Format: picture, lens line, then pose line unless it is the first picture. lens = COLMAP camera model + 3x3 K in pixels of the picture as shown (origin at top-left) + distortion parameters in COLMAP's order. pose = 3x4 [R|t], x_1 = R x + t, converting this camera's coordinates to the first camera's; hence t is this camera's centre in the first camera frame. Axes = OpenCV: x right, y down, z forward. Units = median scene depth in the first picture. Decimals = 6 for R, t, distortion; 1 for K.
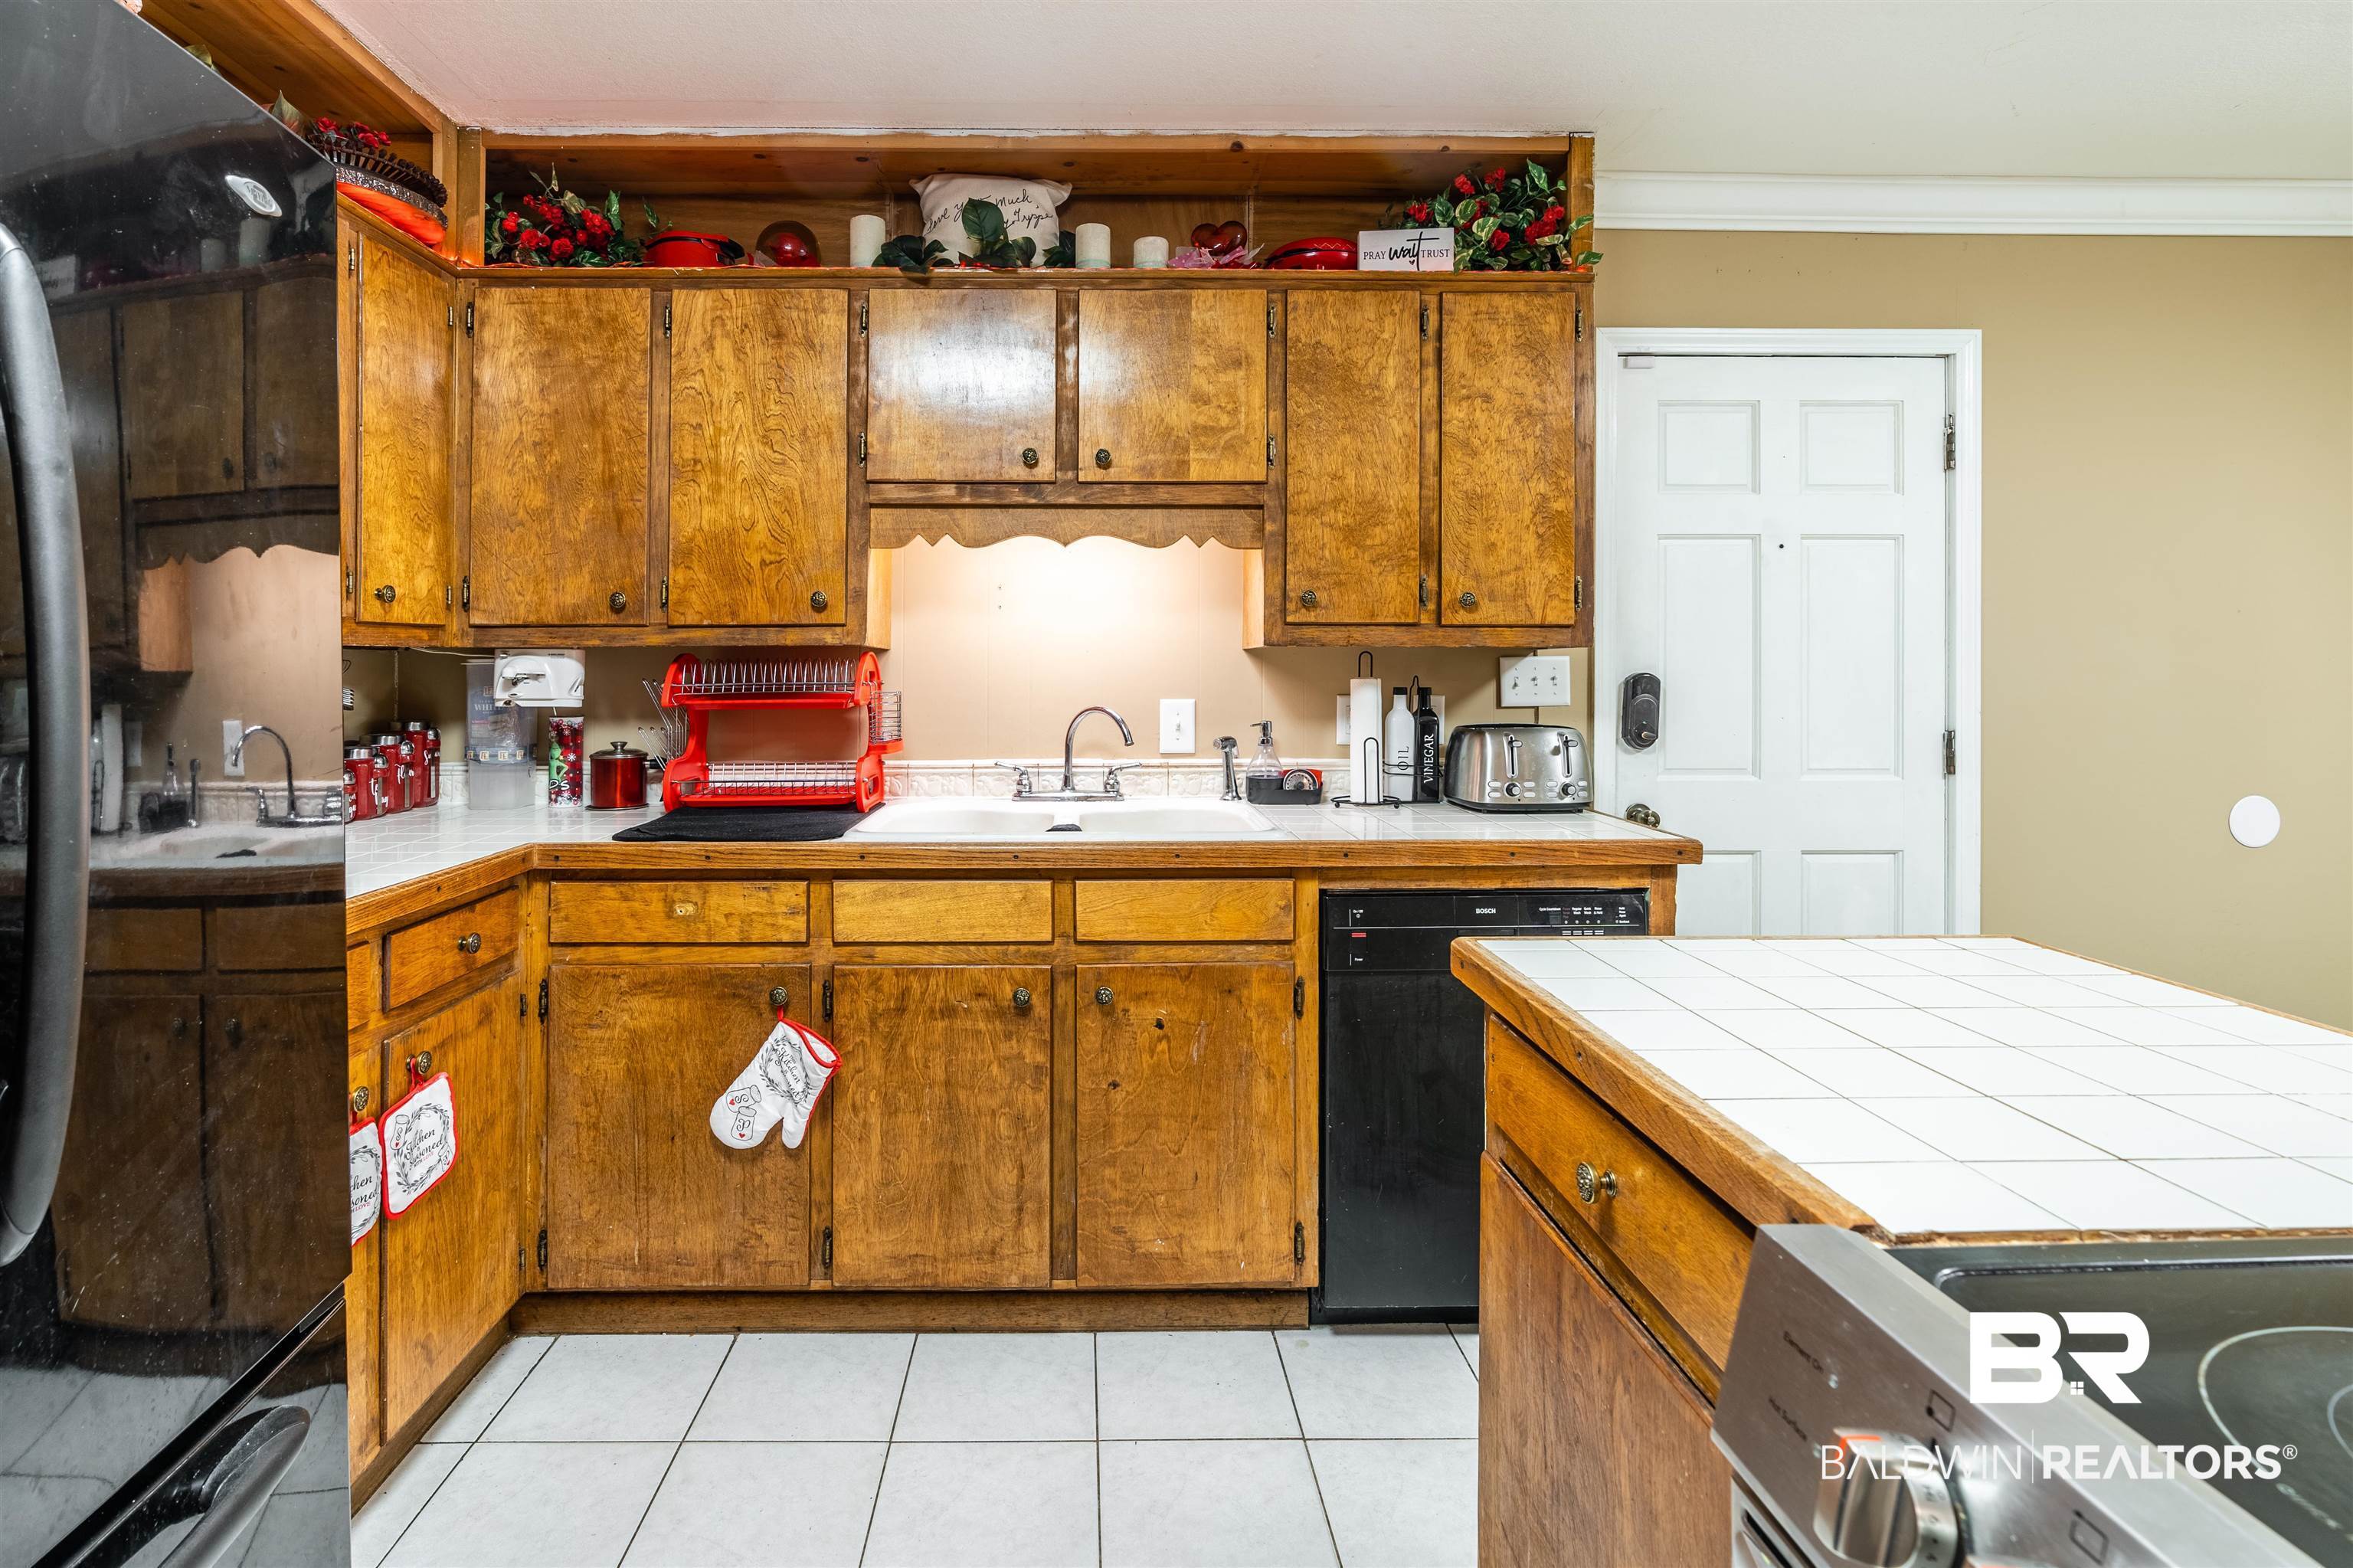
lens RADIAL K [[1079.0, 0, 1128.4], [0, 1079.0, 706.3], [0, 0, 1]] dist [-0.004030, 0.000326]
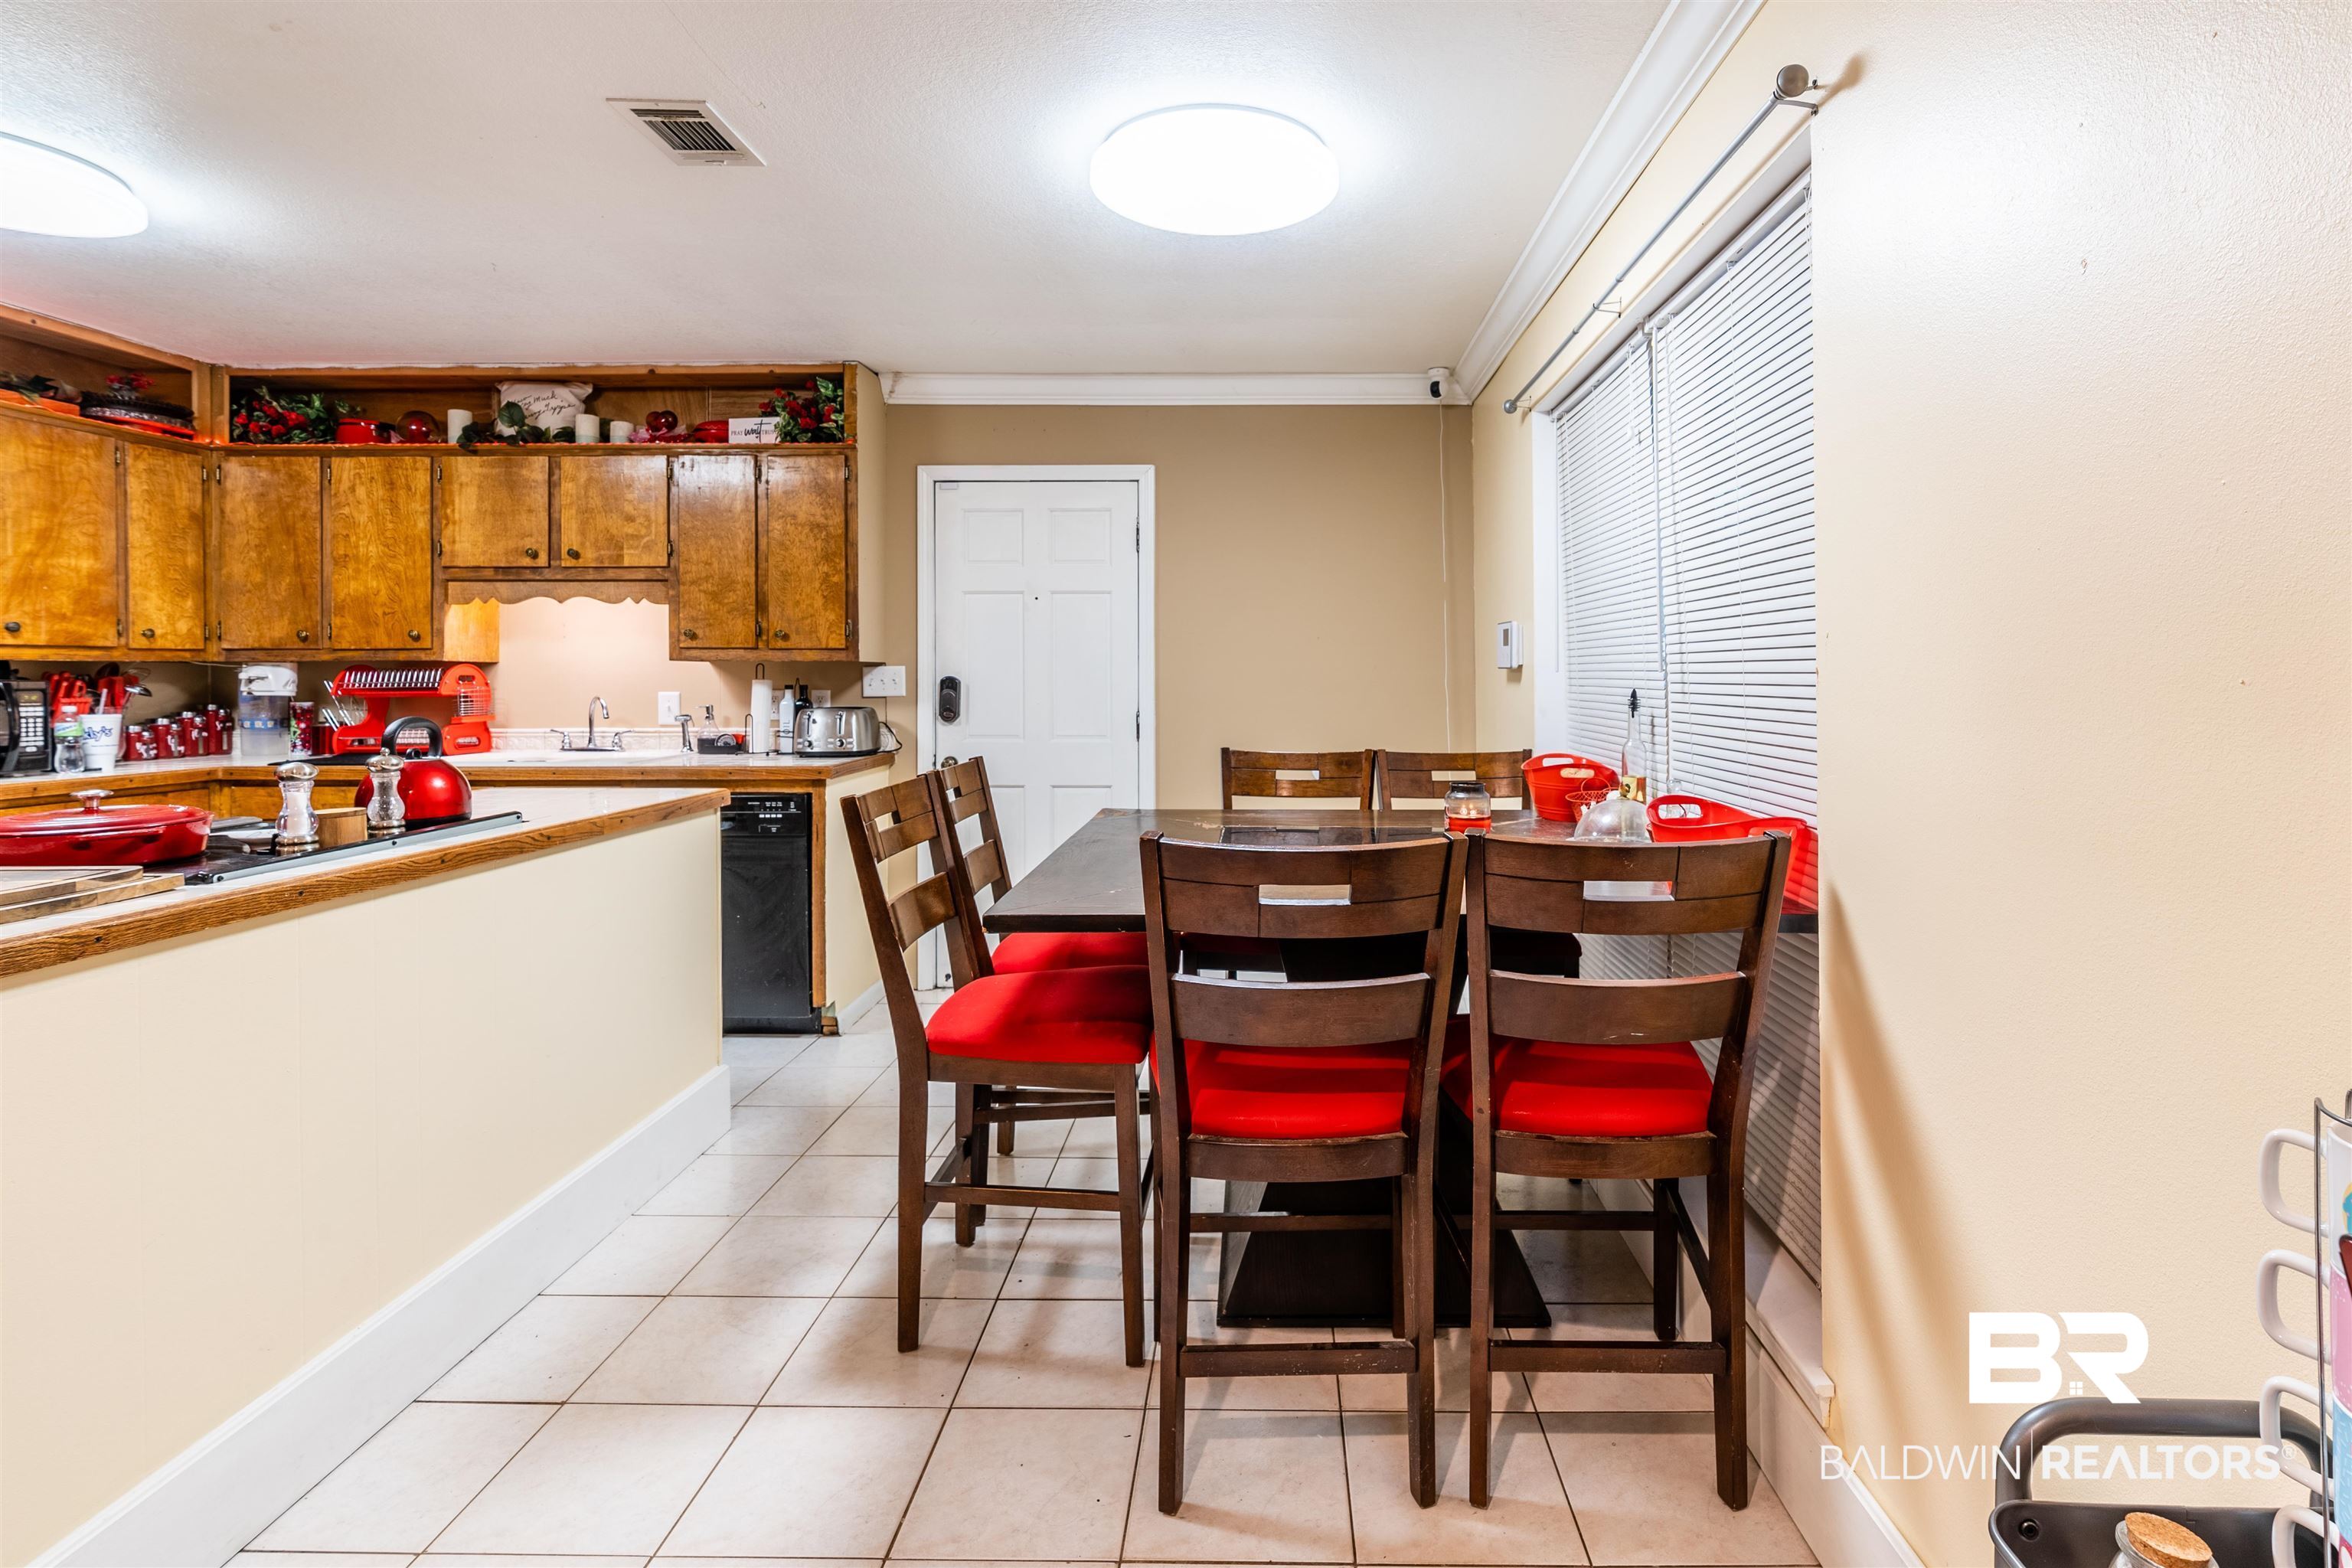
lens RADIAL K [[1095.2, 0, 1272.3], [0, 1095.2, 729.7], [0, 0, 1]] dist [0.002063, 0.000593]
pose [[0.999491, 0.001561, -0.031869, 1.160293], [-0.001039, 0.999865, 0.016411, 0.025577], [0.031890, -0.016370, 0.999357, -0.741599]]
